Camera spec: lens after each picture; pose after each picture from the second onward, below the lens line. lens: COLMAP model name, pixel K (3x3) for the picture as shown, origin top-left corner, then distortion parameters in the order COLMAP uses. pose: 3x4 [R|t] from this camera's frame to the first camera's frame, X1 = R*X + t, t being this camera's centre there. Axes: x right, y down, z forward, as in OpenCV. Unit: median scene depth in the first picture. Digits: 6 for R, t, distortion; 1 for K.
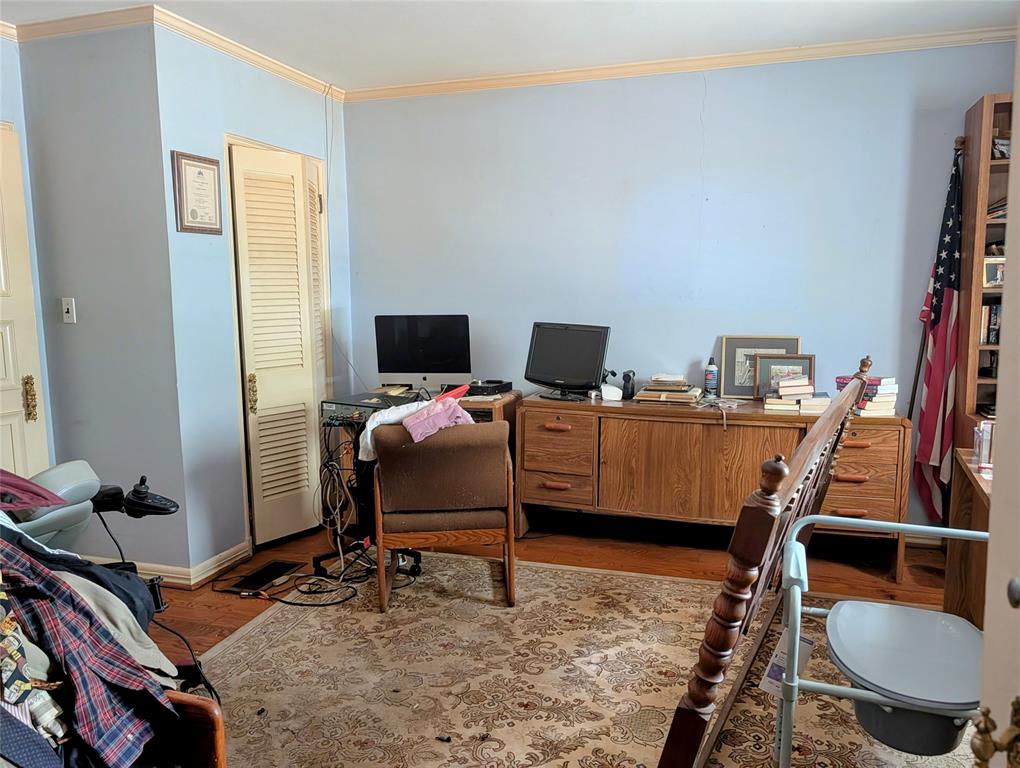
lens RADIAL K [[742.4, 0, 510.3], [0, 742.4, 382.9], [0, 0, 1]] dist [0.001874, -0.002377]
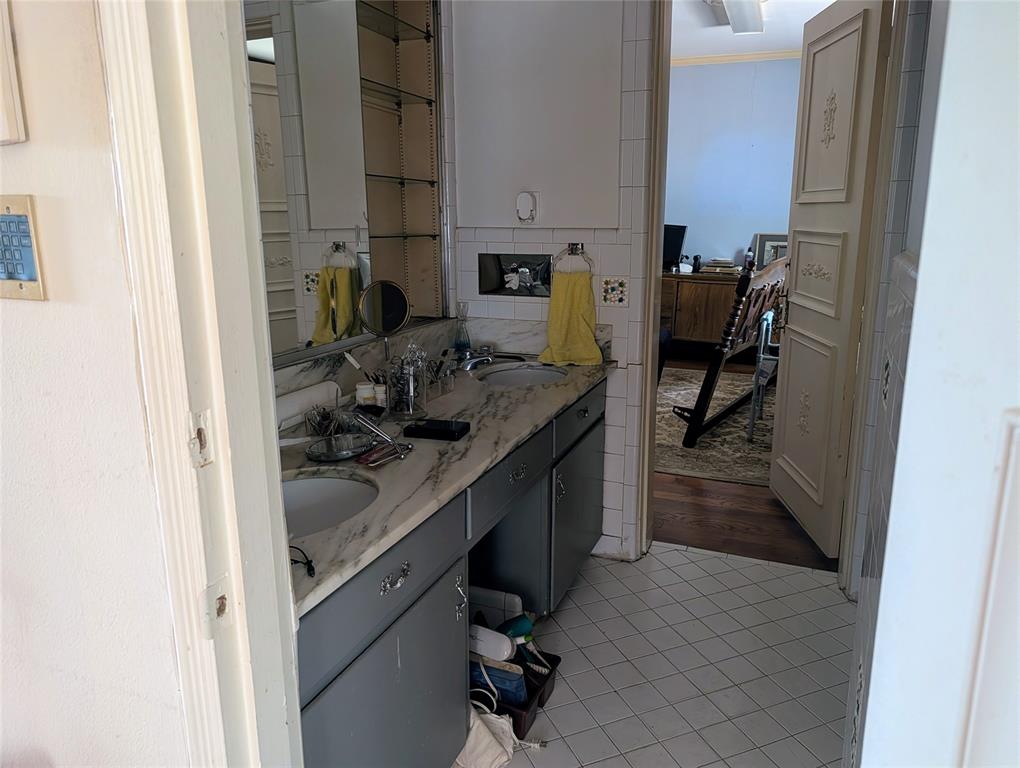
lens RADIAL K [[742.4, 0, 509.7], [0, 742.4, 385.2], [0, 0, 1]] dist [0.001874, -0.002377]
pose [[0.996802, 0.033910, -0.072364, -0.122342], [-0.026025, 0.993892, 0.107249, 0.105063], [0.075559, -0.105022, 0.991595, -0.672156]]
